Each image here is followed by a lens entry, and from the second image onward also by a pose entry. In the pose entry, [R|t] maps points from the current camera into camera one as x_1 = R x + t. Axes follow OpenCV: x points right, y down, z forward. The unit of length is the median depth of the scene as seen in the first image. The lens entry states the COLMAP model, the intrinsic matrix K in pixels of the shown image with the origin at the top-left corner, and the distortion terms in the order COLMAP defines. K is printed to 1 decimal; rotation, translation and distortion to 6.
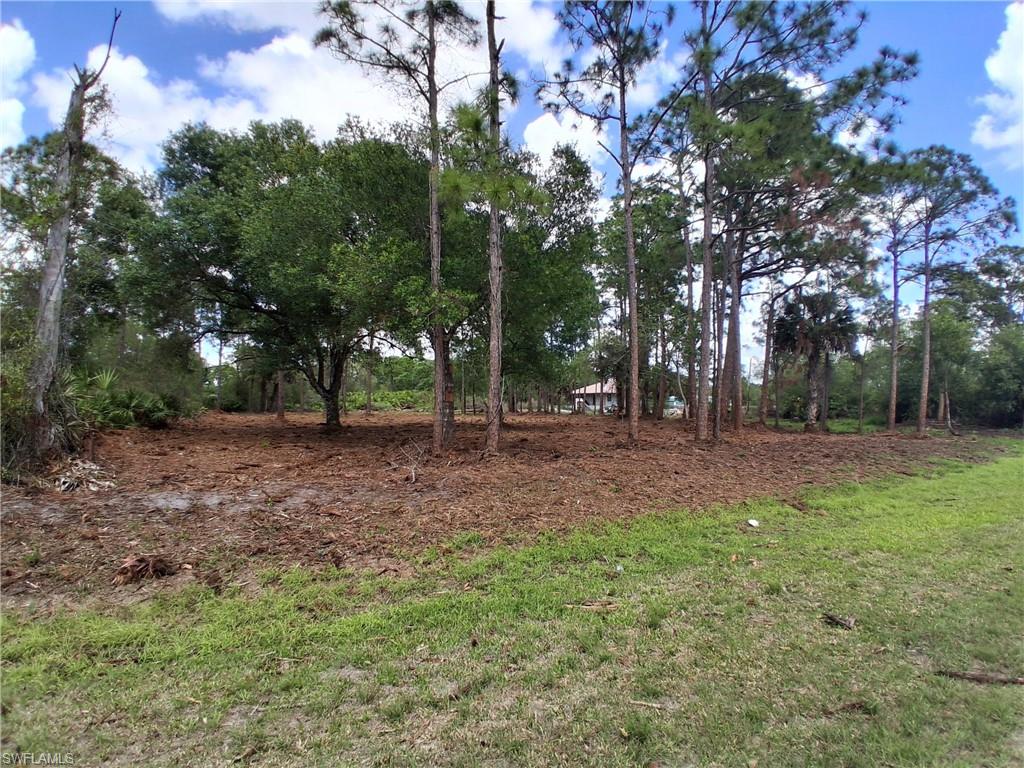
lens RADIAL K [[489.5, 0, 509.2], [0, 489.5, 364.9], [0, 0, 1]] dist [-0.001671, -0.000484]
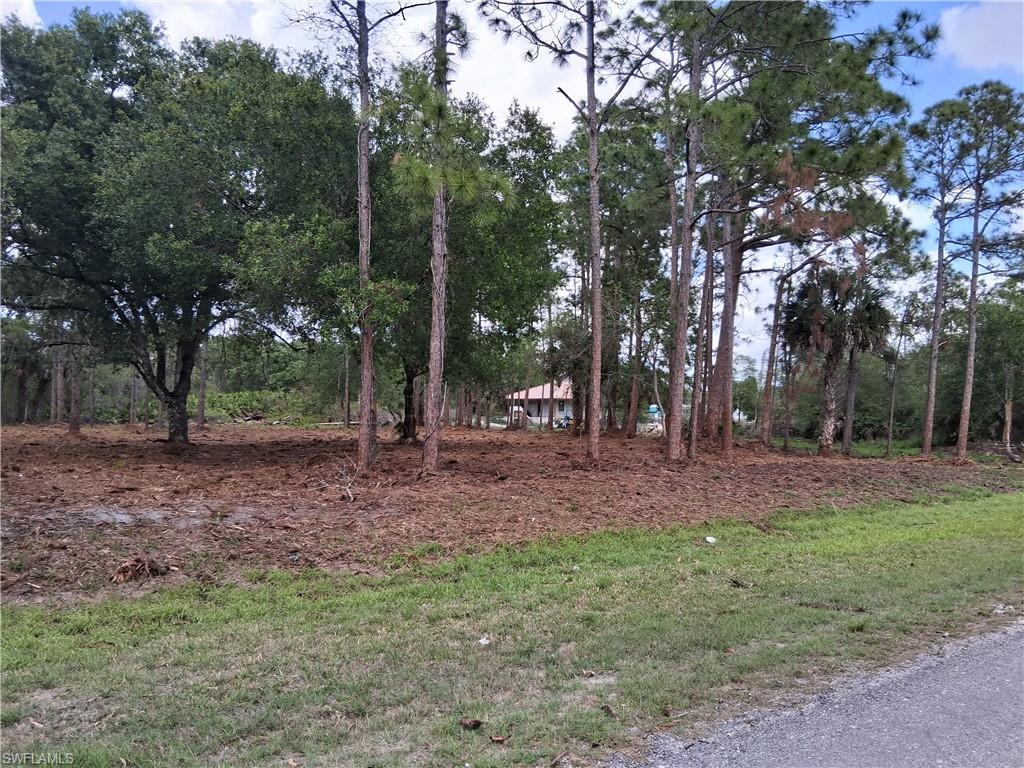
lens RADIAL K [[793.0, 0, 512.0], [0, 793.0, 384.0], [0, 0, 1]] dist [0.137217, -0.113235]
pose [[0.990069, 0.015226, 0.139753, -0.038738], [-0.021125, 0.998943, 0.040823, -0.014106], [-0.138984, -0.043369, 0.989344, -0.165177]]
